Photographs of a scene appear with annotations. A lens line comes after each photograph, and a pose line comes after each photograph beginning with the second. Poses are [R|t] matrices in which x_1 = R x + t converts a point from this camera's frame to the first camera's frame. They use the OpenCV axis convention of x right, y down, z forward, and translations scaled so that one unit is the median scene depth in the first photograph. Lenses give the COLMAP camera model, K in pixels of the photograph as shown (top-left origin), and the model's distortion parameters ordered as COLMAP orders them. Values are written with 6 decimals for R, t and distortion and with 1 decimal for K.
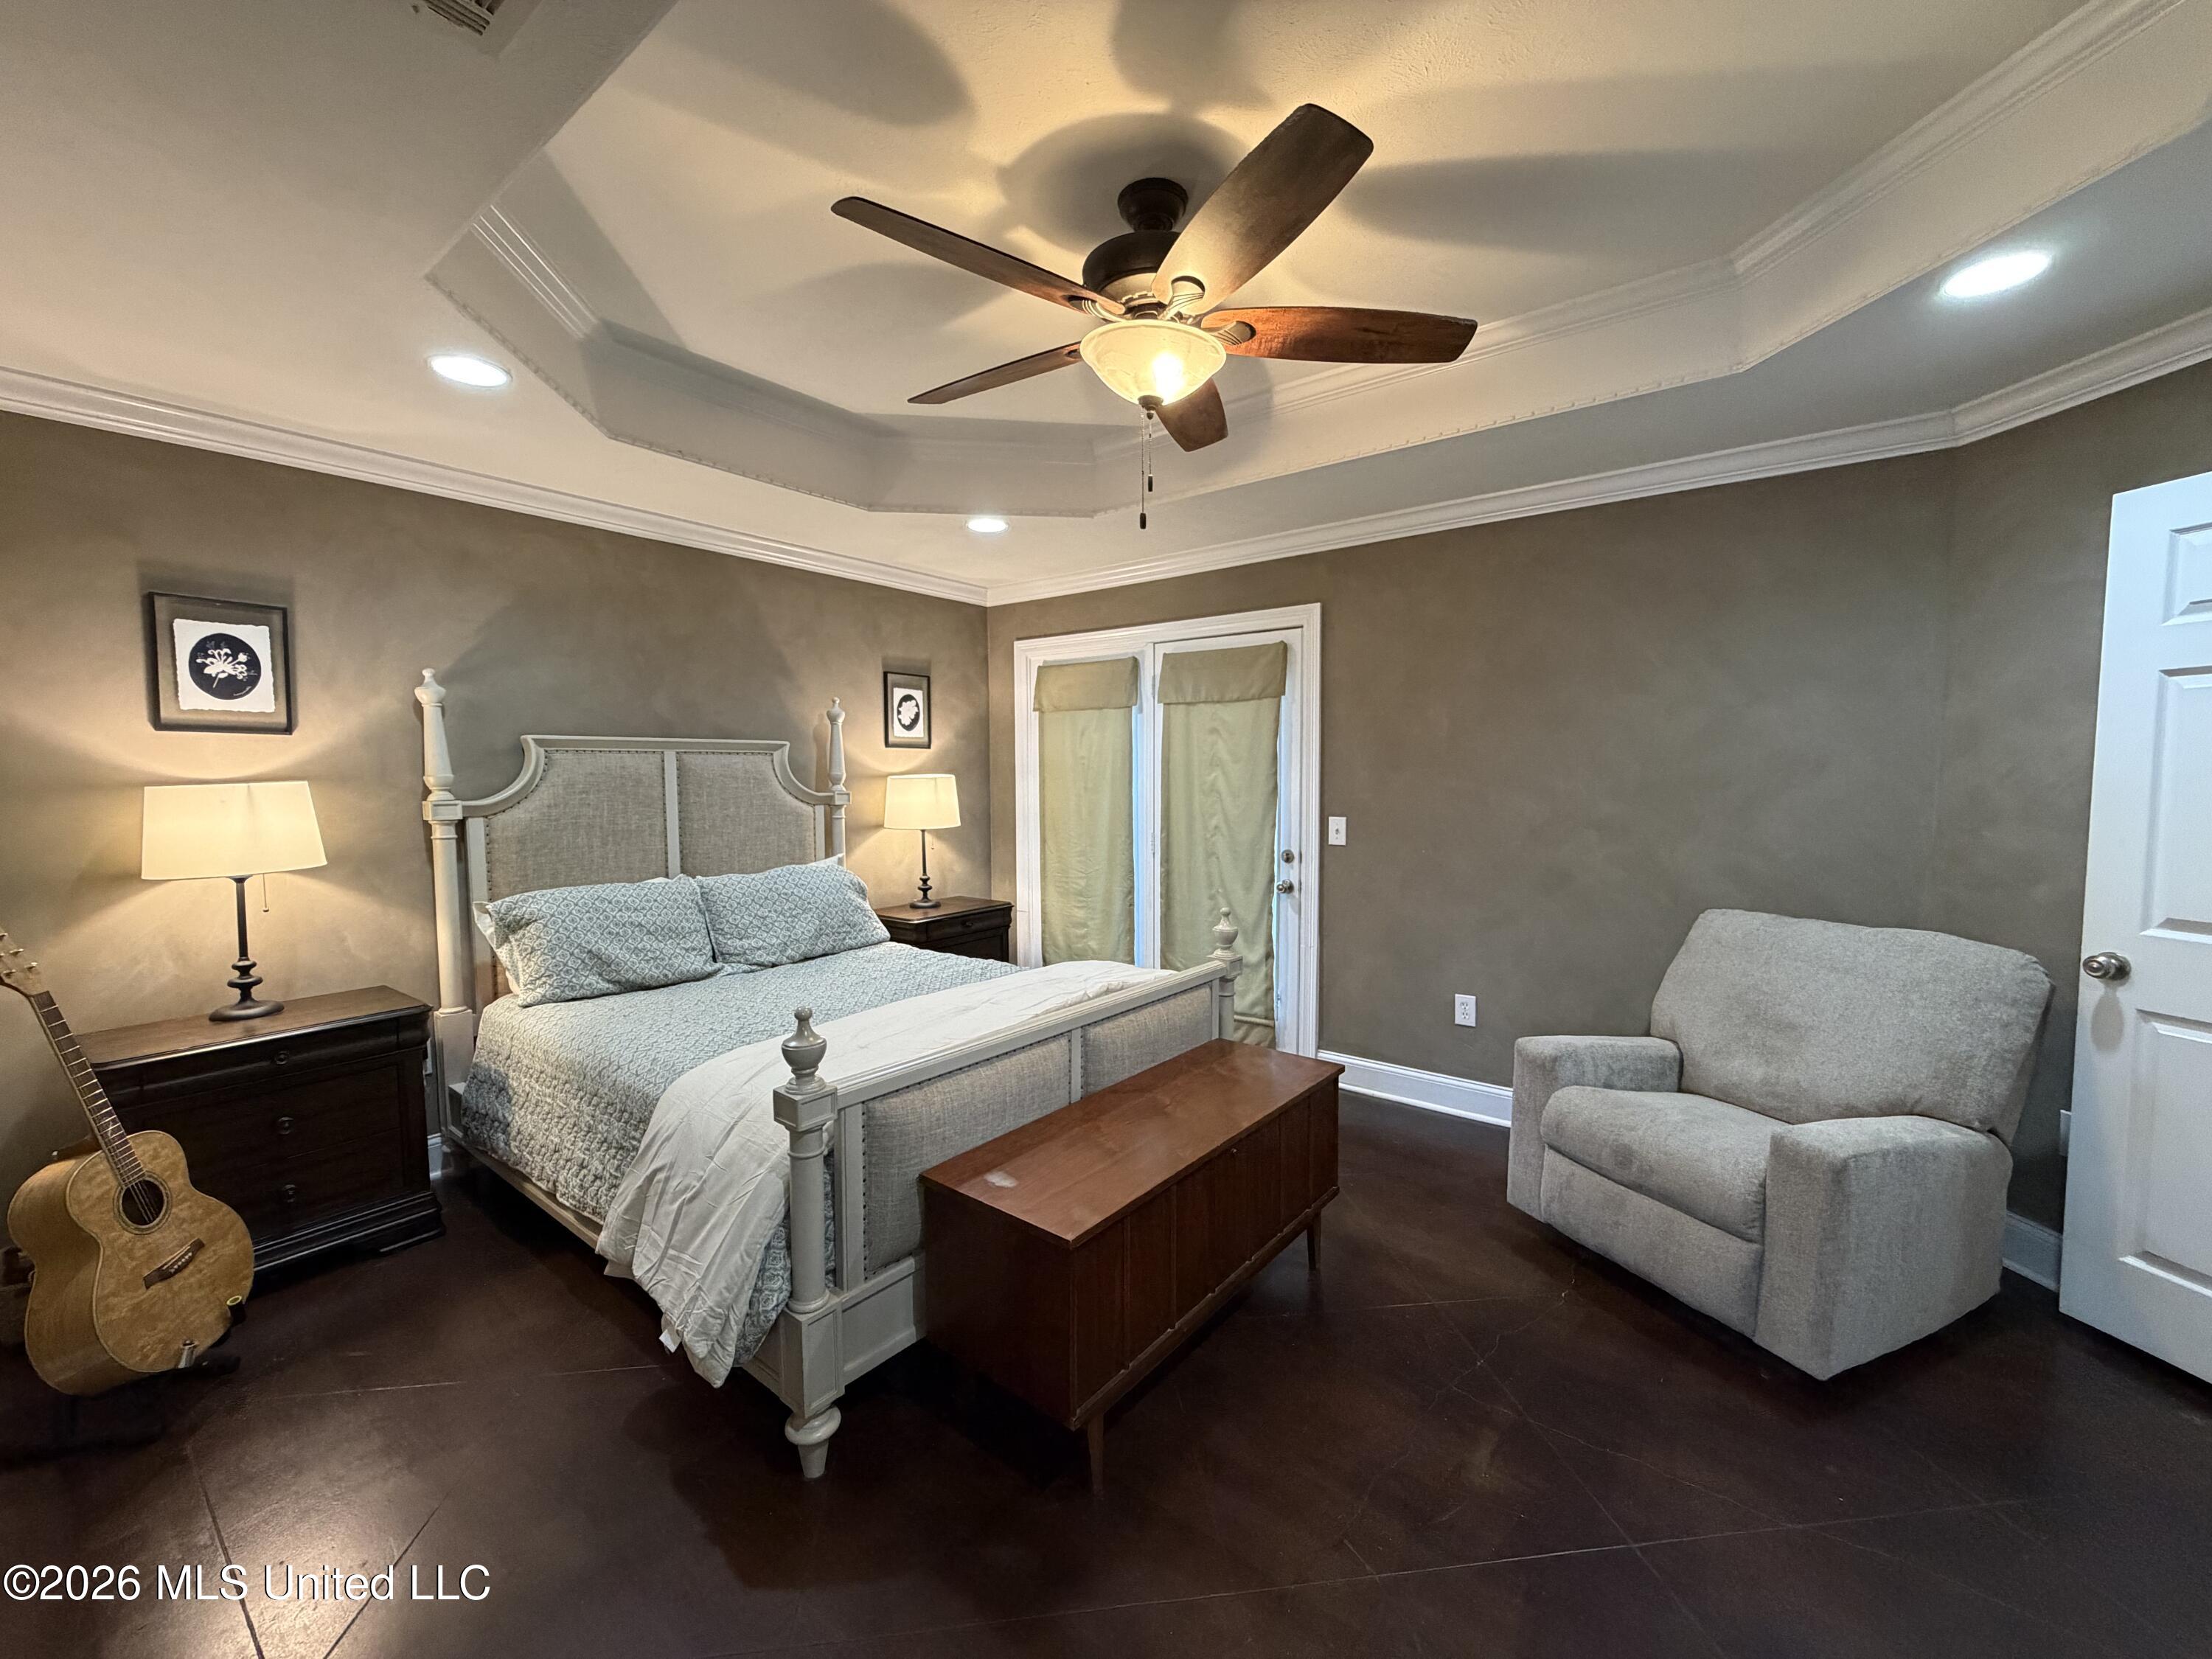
lens RADIAL K [[882.1, 0, 1109.2], [0, 882.1, 820.3], [0, 0, 1]] dist [0.000406, -0.000605]
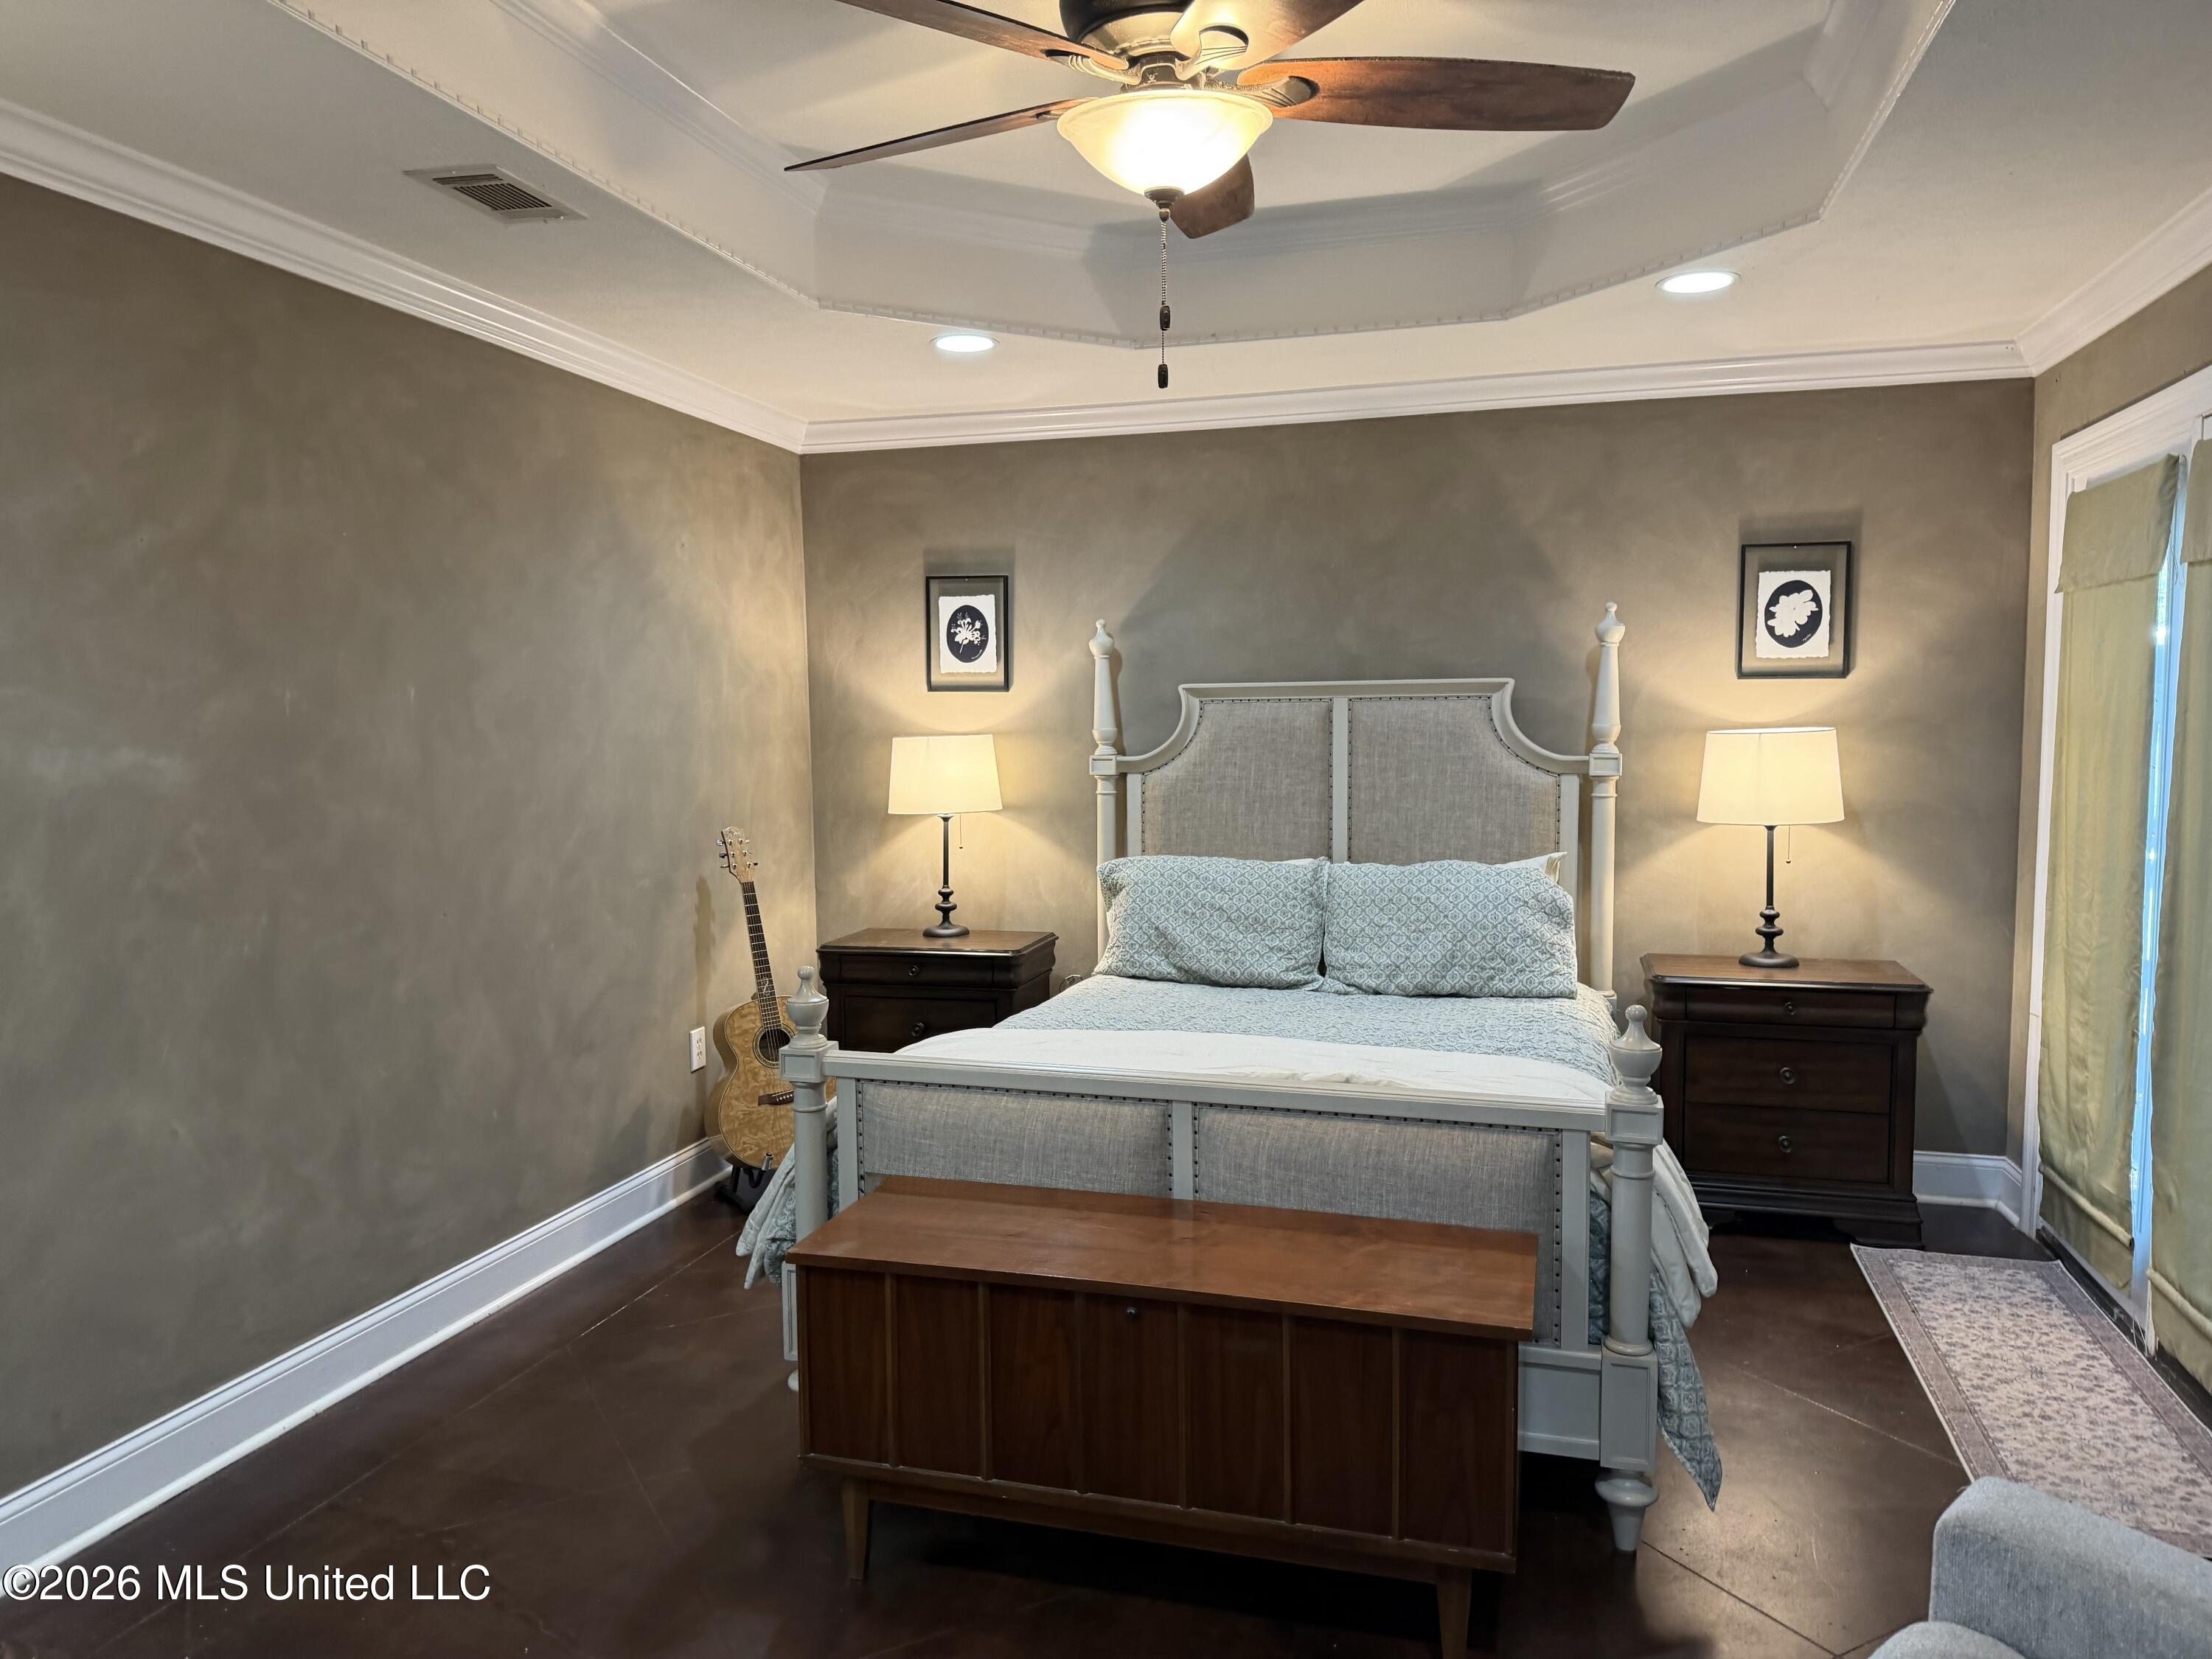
lens RADIAL K [[1526.4, 0, 1106.4], [0, 1526.4, 829.9], [0, 0, 1]] dist [0.073809, -0.005007]
pose [[0.370359, 0.069547, -0.926282, 0.767531], [-0.045421, 0.997356, 0.056722, -0.033510], [0.927778, 0.021065, 0.372538, 0.355672]]
